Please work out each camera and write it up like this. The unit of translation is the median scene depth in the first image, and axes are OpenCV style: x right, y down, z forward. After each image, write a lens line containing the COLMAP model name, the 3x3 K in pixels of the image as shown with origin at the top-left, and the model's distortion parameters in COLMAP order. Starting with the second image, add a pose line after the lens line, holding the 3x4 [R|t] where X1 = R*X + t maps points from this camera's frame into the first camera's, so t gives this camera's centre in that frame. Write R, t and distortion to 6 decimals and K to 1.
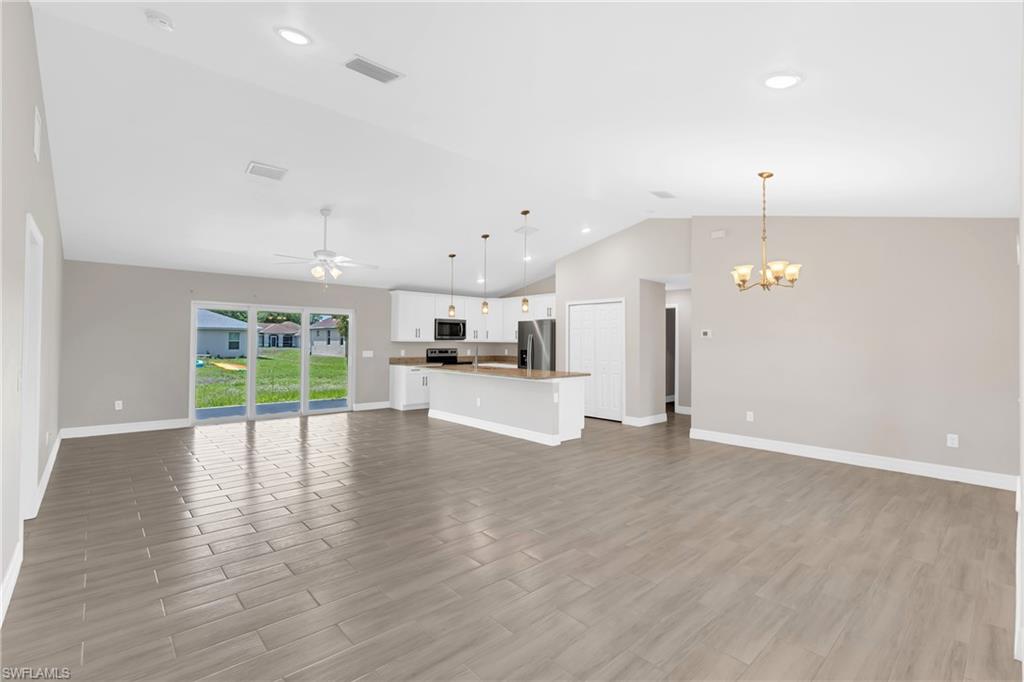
lens RADIAL K [[462.2, 0, 505.8], [0, 462.2, 338.6], [0, 0, 1]] dist [-0.007162, 0.000674]
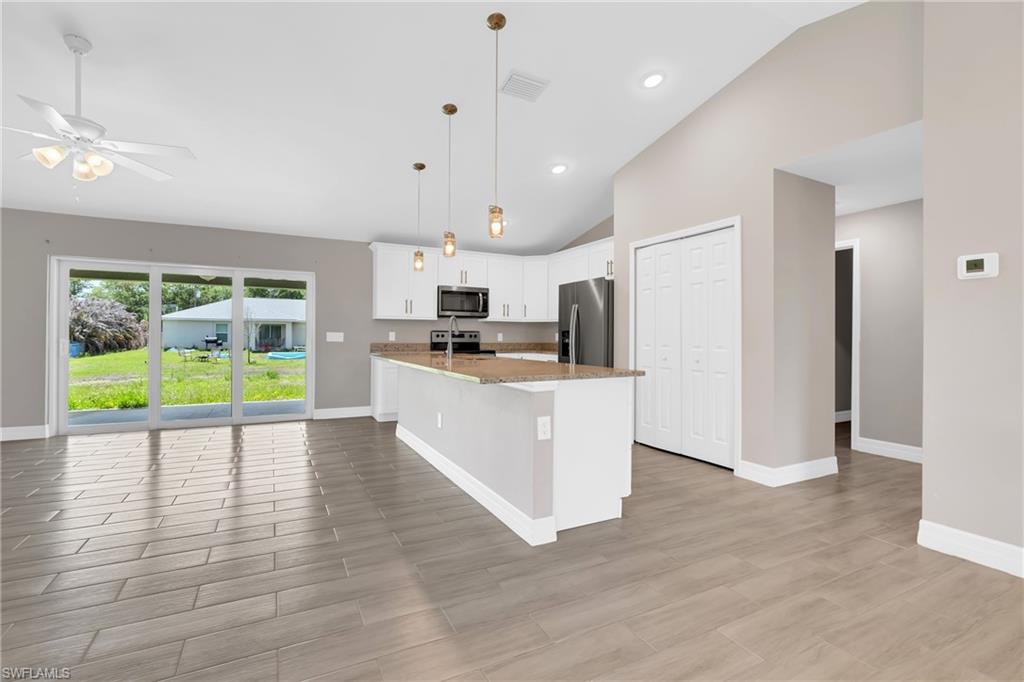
lens RADIAL K [[462.2, 0, 505.8], [0, 462.2, 338.6], [0, 0, 1]] dist [-0.007162, 0.000674]
pose [[0.966883, -0.000663, -0.255220, 0.122563], [0.003197, 0.999950, 0.009514, 0.029827], [0.255201, -0.010015, 0.966836, 0.402351]]
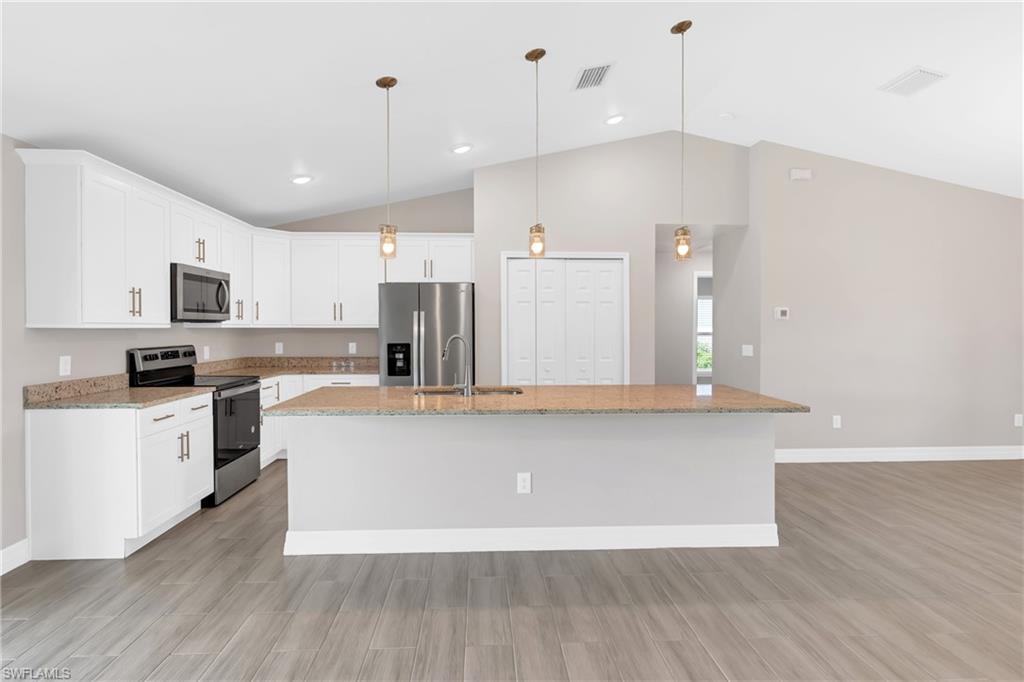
lens RADIAL K [[520.6, 0, 505.5], [0, 520.6, 338.4], [0, 0, 1]] dist [-0.003275, 0.000369]
pose [[0.627152, -0.024942, 0.778498, -0.324970], [-0.000615, 0.999471, 0.032517, 0.001561], [-0.778897, -0.020871, 0.626805, 0.595934]]
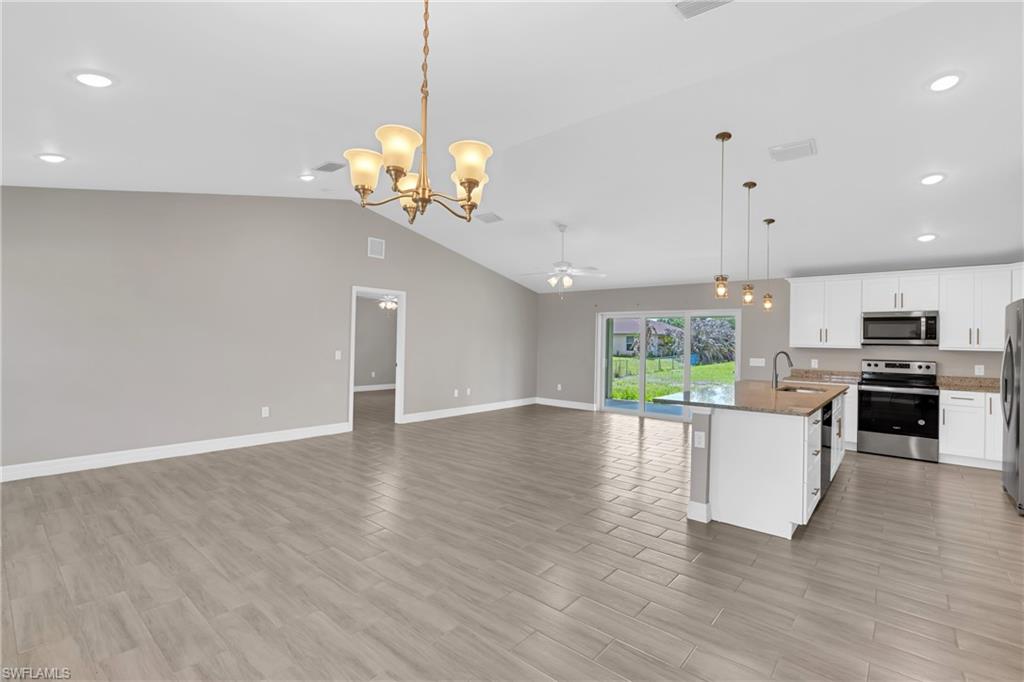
lens RADIAL K [[462.2, 0, 505.8], [0, 462.2, 338.6], [0, 0, 1]] dist [-0.007162, 0.000674]
pose [[0.129069, -0.011837, -0.991565, 0.446323], [-0.010682, 0.999854, -0.013326, 0.007263], [0.991578, 0.012312, 0.128924, 0.461475]]
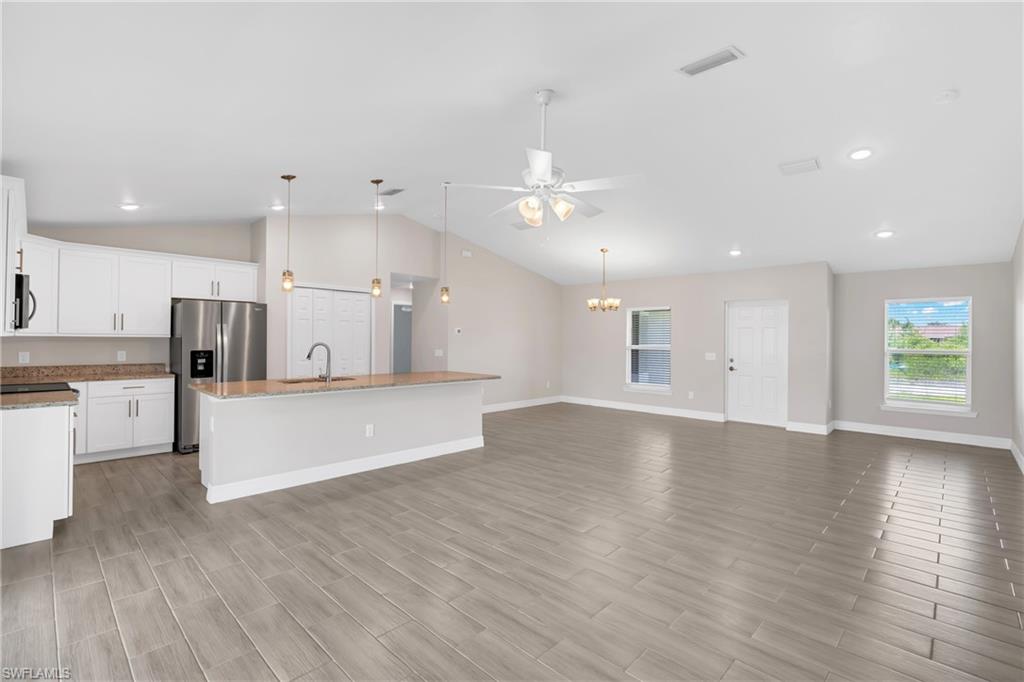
lens RADIAL K [[462.2, 0, 505.8], [0, 462.2, 338.6], [0, 0, 1]] dist [-0.007162, 0.000674]
pose [[-0.069061, -0.007711, 0.997583, -0.582836], [-0.016546, 0.999841, 0.006583, -0.000493], [-0.997475, -0.016051, -0.069177, 0.687616]]
